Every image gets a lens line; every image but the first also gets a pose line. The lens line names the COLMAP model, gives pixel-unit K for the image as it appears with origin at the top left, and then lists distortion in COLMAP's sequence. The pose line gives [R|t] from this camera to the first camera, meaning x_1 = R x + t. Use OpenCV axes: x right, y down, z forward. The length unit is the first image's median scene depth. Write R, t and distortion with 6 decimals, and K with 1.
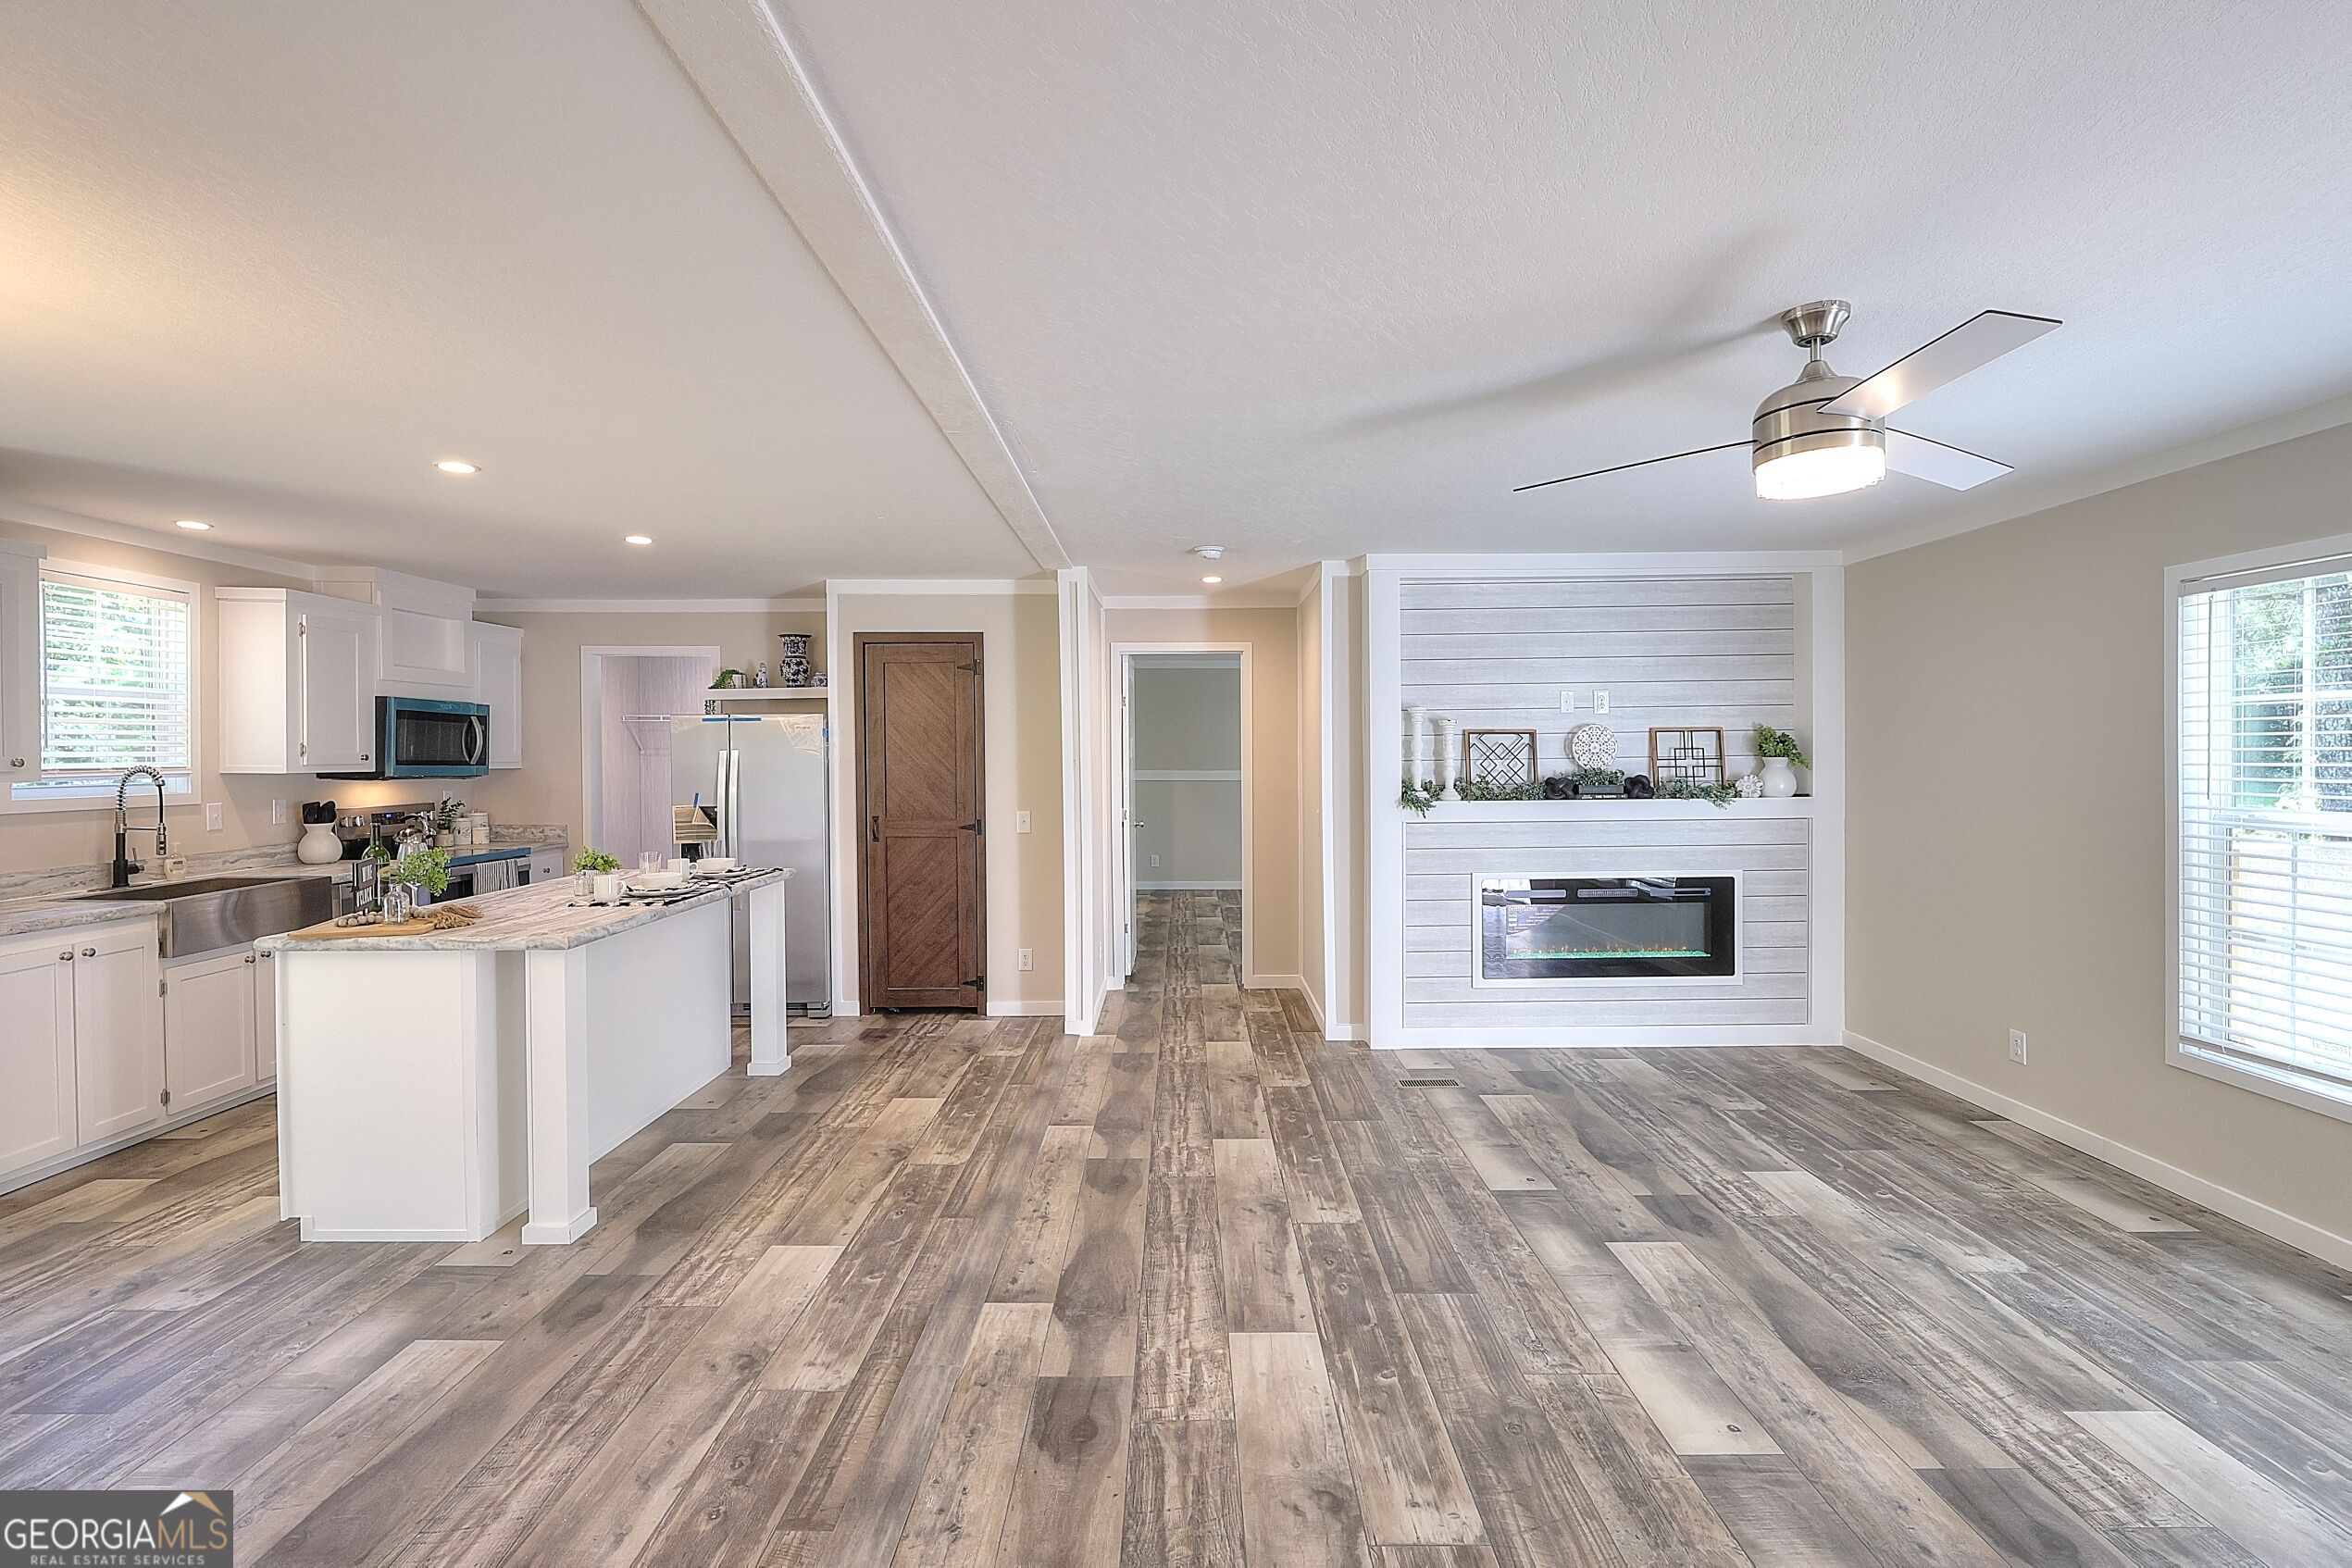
lens RADIAL K [[1086.4, 0, 1173.9], [0, 1086.4, 786.9], [0, 0, 1]] dist [-0.011947, 0.004164]
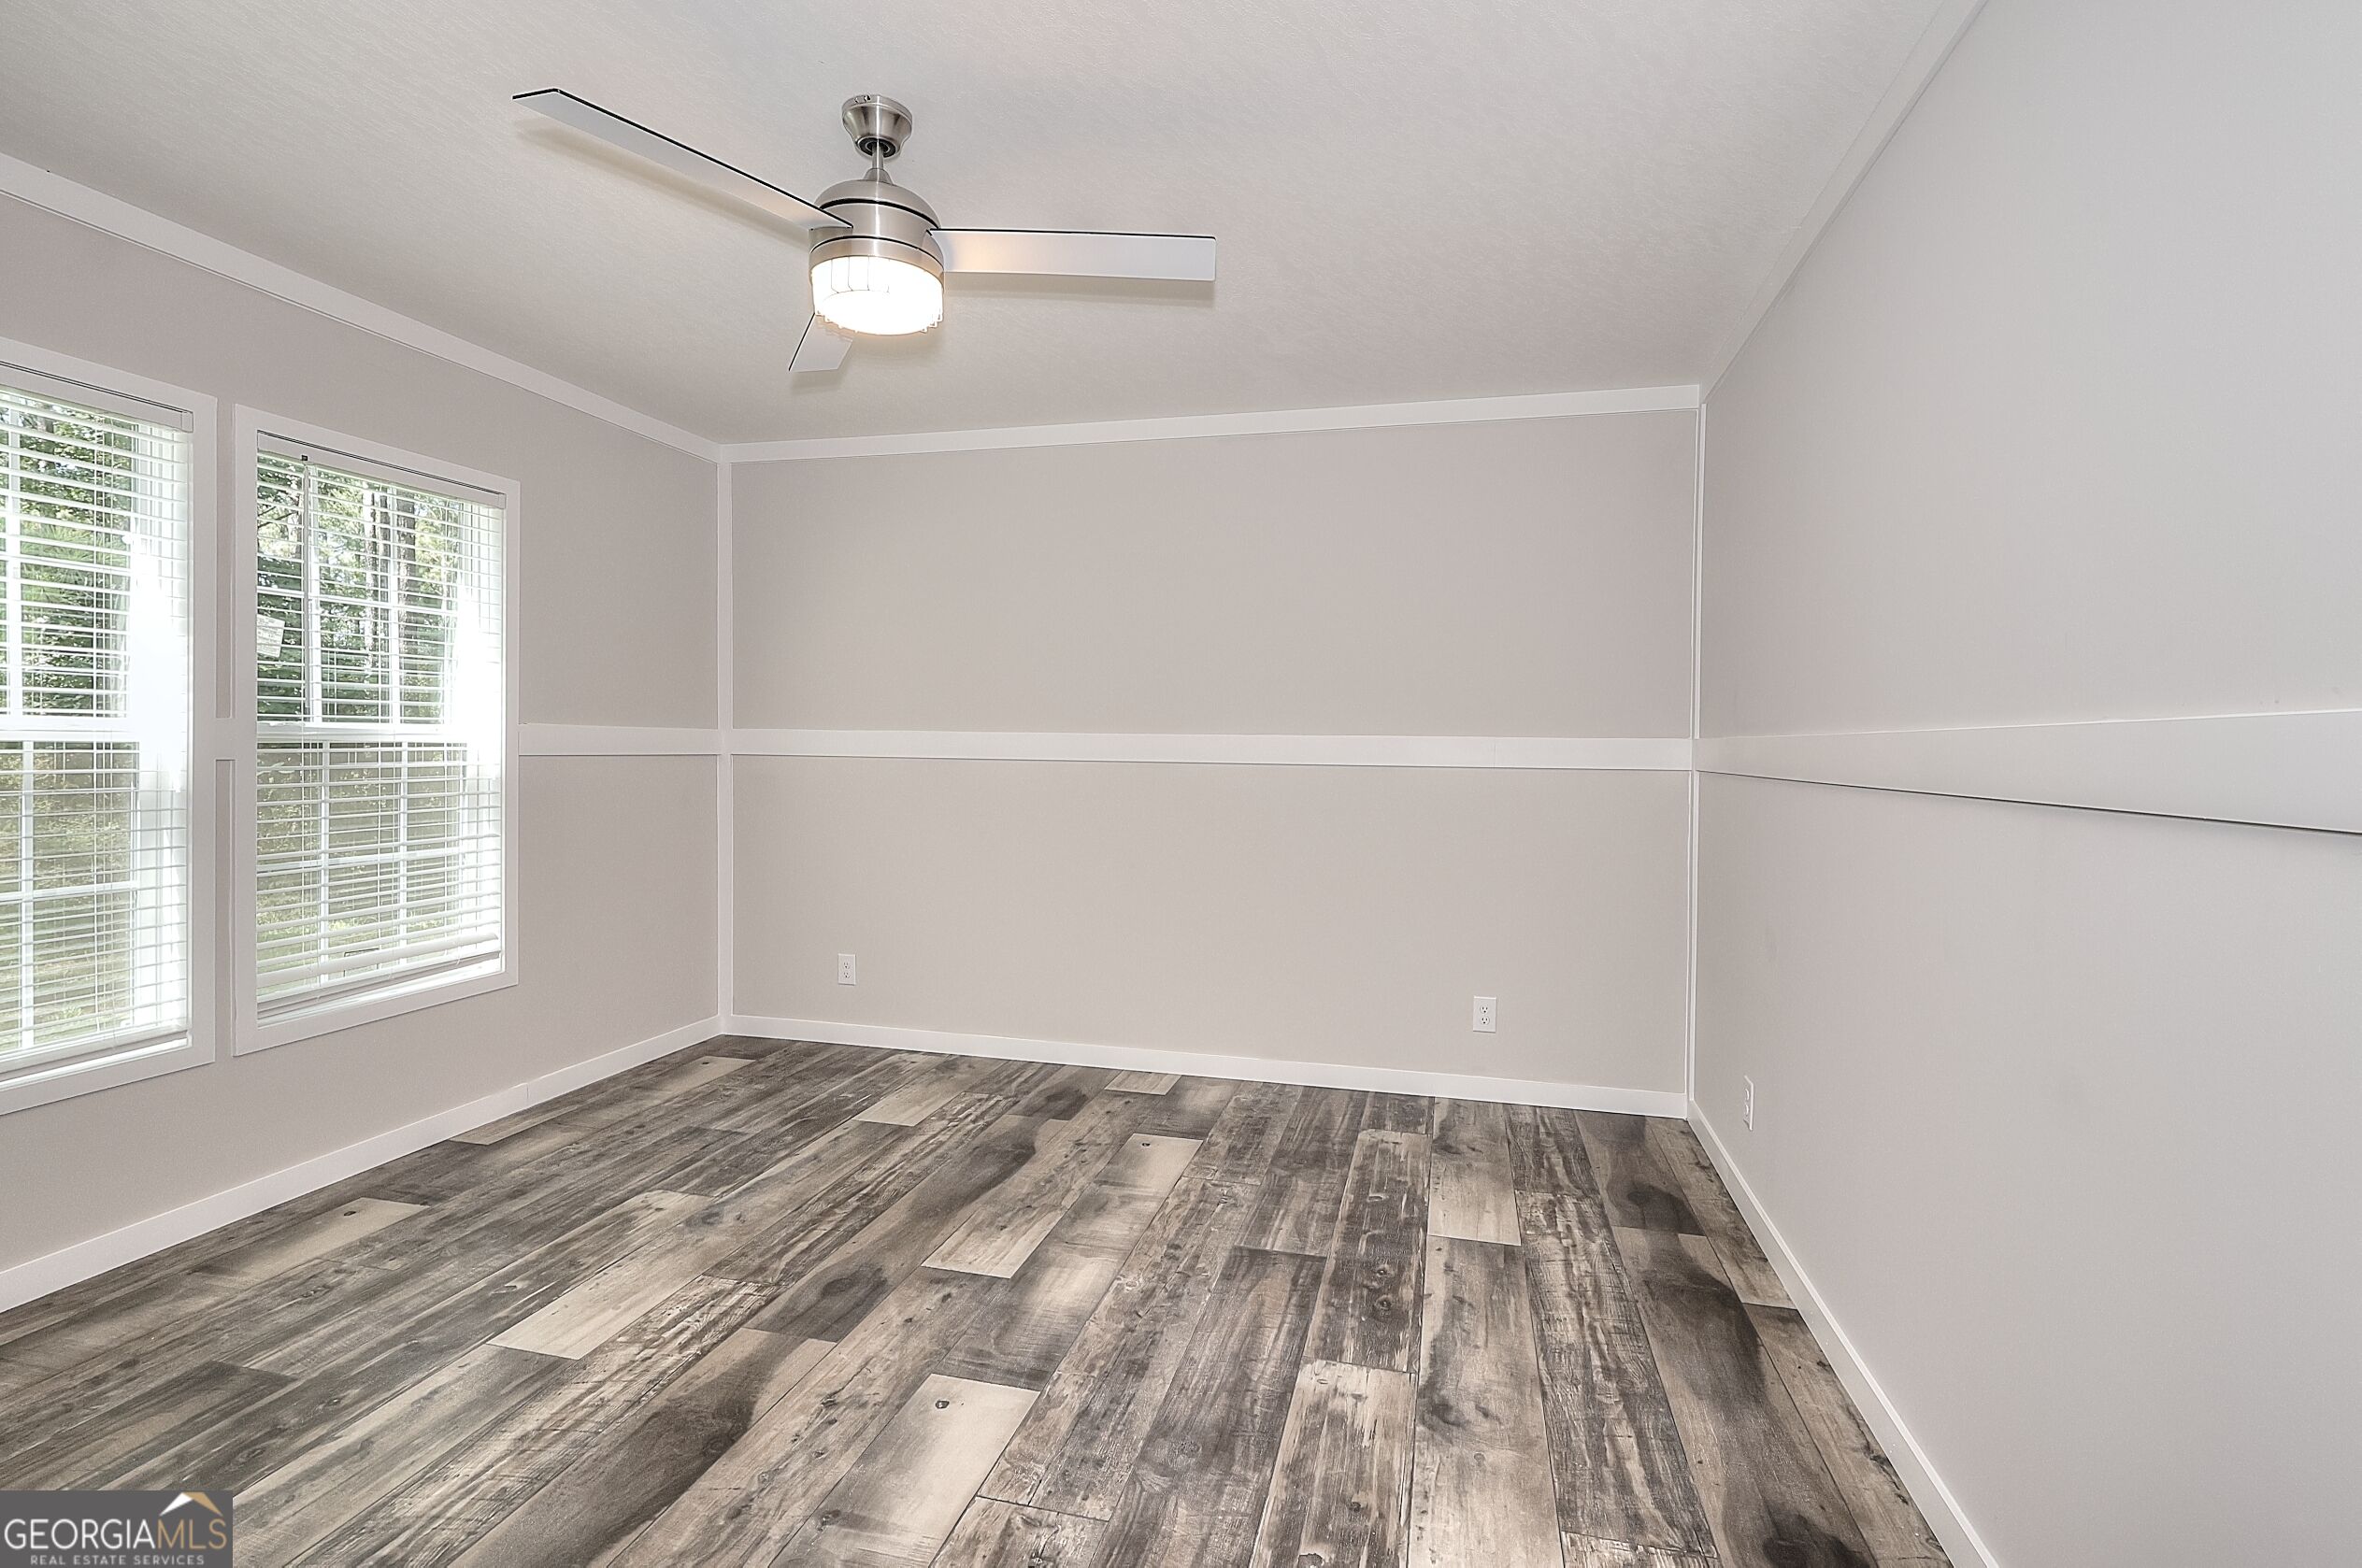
lens RADIAL K [[1090.9, 0, 1185.7], [0, 1090.9, 746.5], [0, 0, 1]] dist [-0.011947, 0.004164]
pose [[-0.972530, -0.004146, 0.232742, 0.138534], [0.003555, 0.999460, 0.032660, 0.049865], [-0.232752, 0.032590, -0.971990, 1.829031]]
